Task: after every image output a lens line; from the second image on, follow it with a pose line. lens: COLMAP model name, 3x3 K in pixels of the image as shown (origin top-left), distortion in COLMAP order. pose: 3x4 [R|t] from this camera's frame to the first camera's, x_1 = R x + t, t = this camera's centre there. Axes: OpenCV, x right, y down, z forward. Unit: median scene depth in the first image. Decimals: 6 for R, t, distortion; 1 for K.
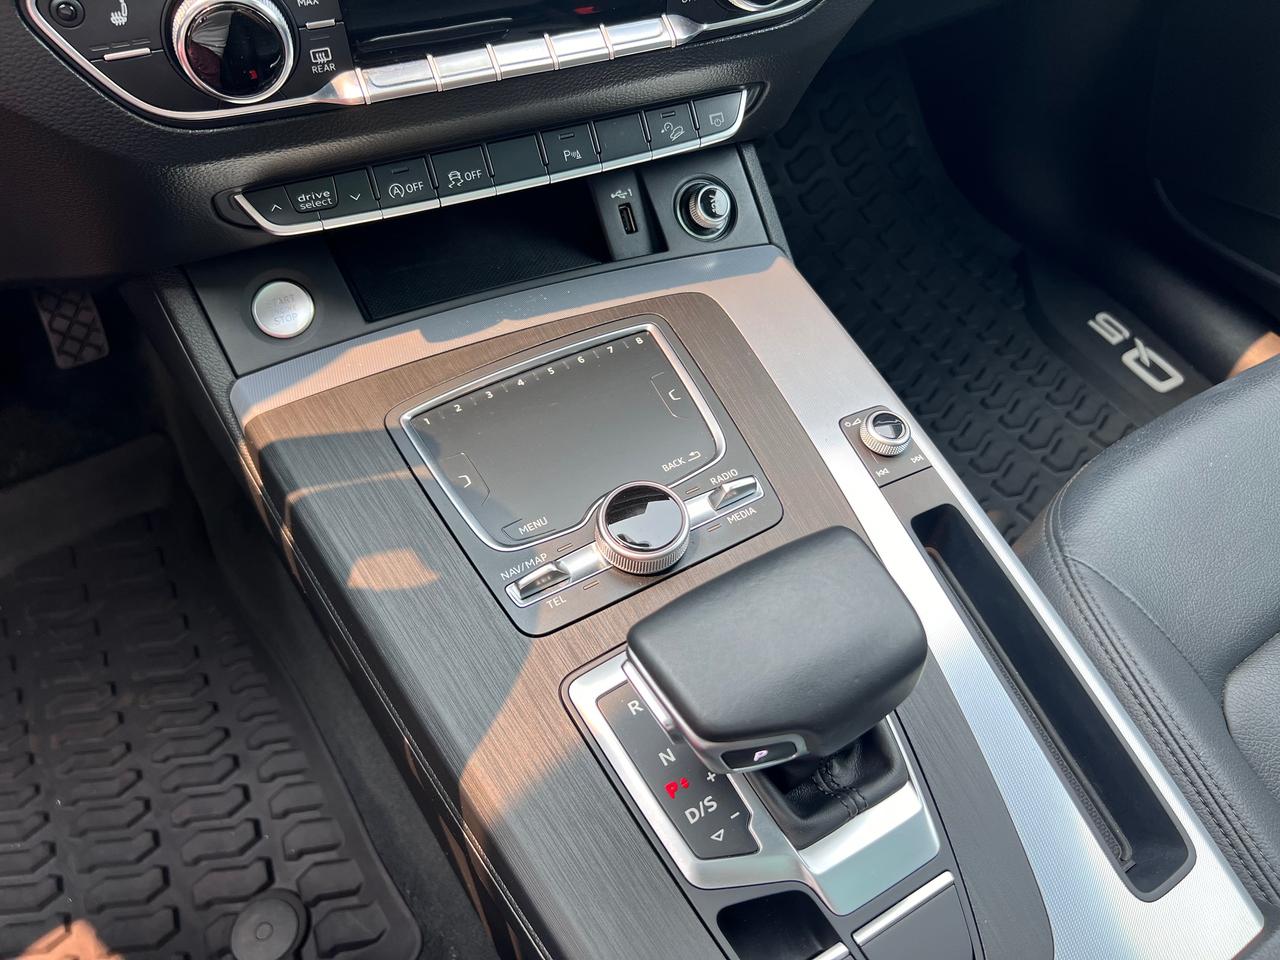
lens RADIAL K [[977.2, 0, 646.6], [0, 977.2, 469.5], [0, 0, 1]] dist [0.044446, -0.073111]
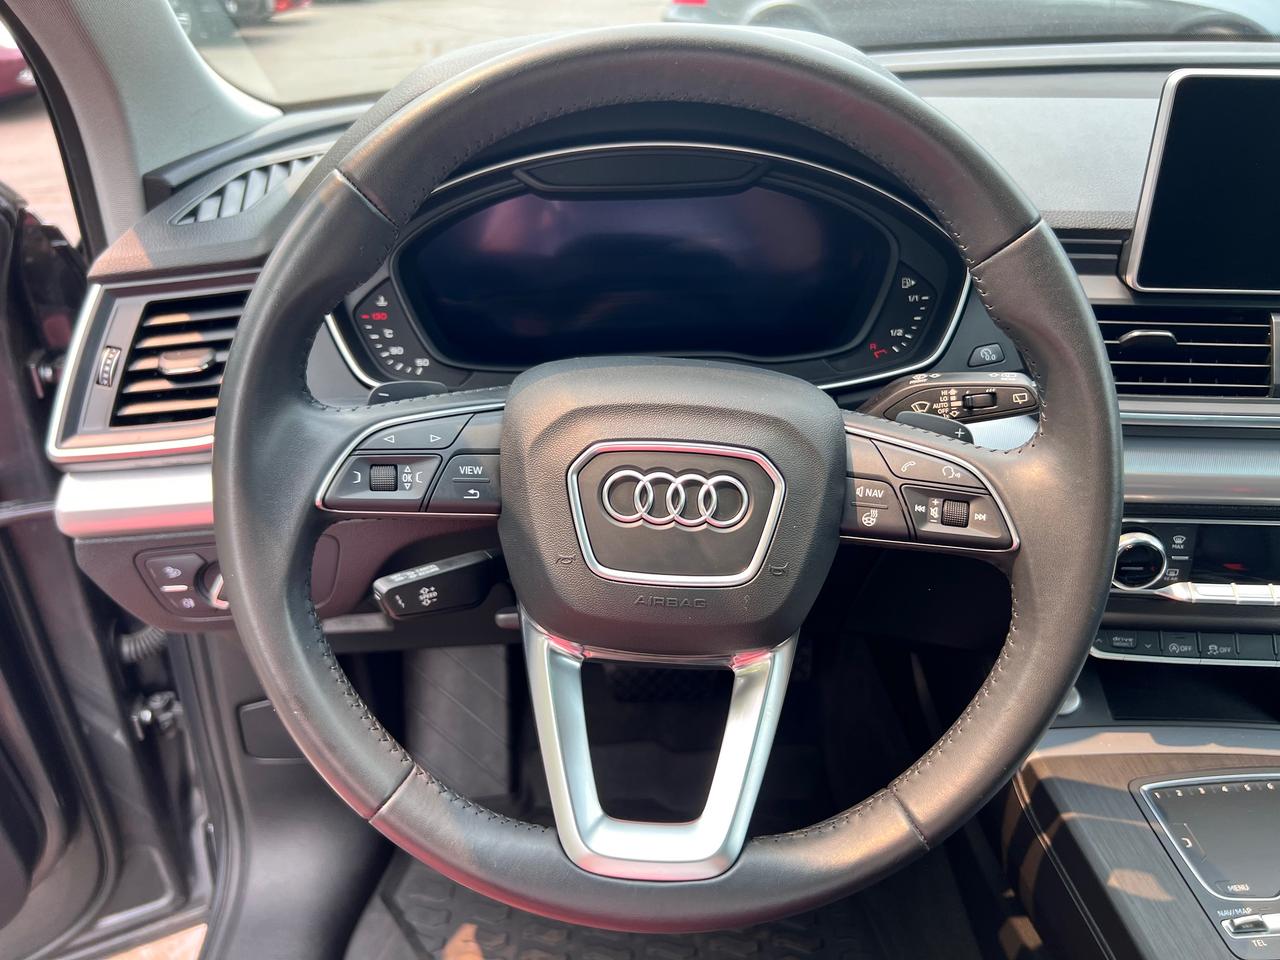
lens RADIAL K [[977.2, 0, 646.6], [0, 977.2, 469.5], [0, 0, 1]] dist [0.044446, -0.073111]
pose [[0.886132, 0.178696, -0.427596, -0.351375], [-0.328529, 0.892986, -0.307643, 0.218926], [0.326863, 0.413089, 0.850011, -0.721859]]
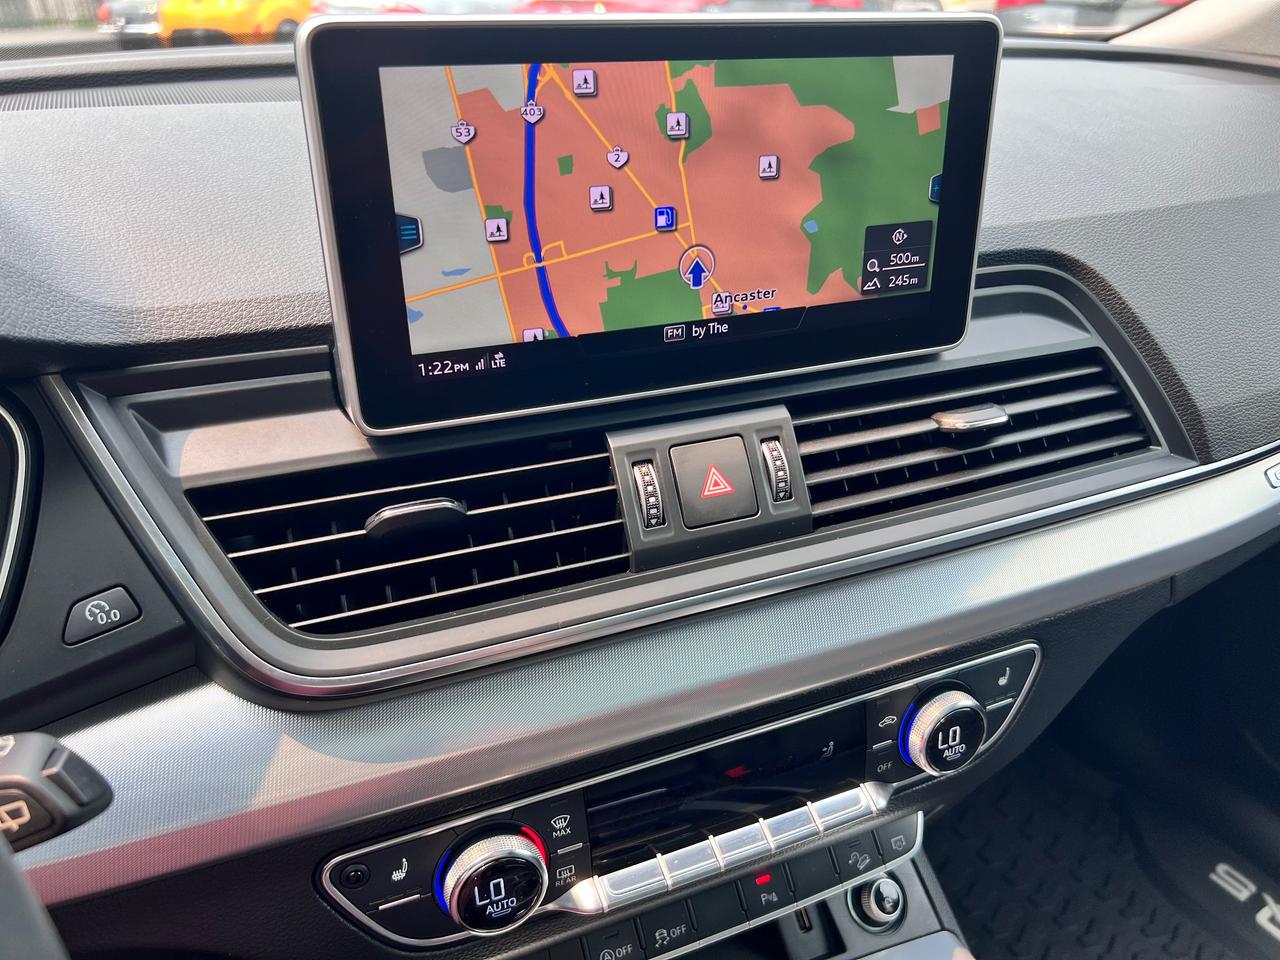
lens RADIAL K [[972.1, 0, 640.0], [0, 972.1, 480.0], [0, 0, 1]] dist [0.049591, -0.063315]
pose [[0.999332, -0.029691, -0.021300, -0.169053], [0.018745, 0.916912, -0.398649, -0.303255], [0.031367, 0.397984, 0.916856, -0.109985]]
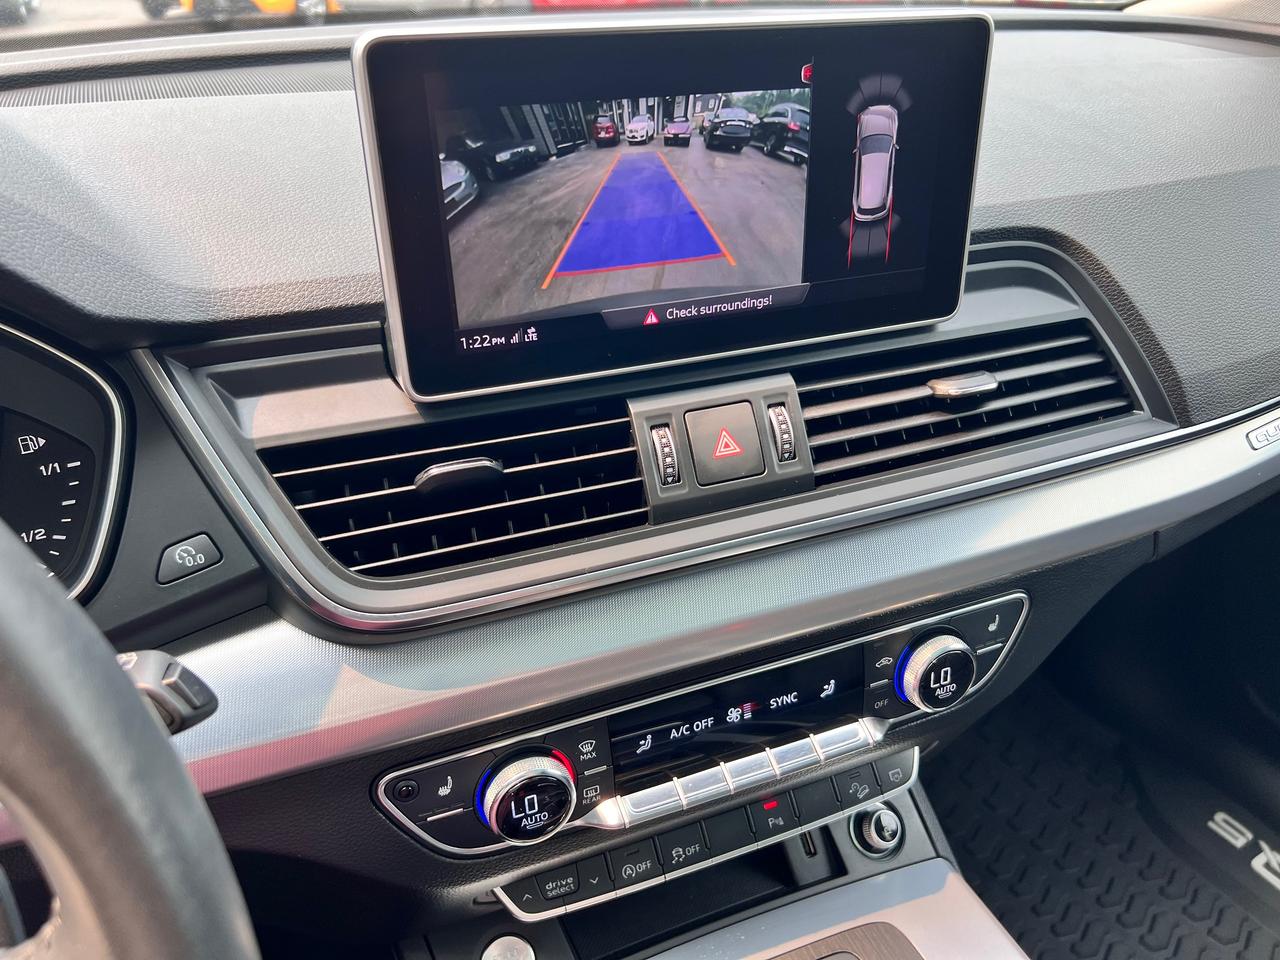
lens RADIAL K [[972.1, 0, 640.0], [0, 972.1, 480.0], [0, 0, 1]] dist [0.049591, -0.063315]
pose [[0.998617, -0.027763, -0.044648, -0.163842], [0.009592, 0.931166, -0.364469, -0.267443], [0.051693, 0.363537, 0.930145, -0.187821]]
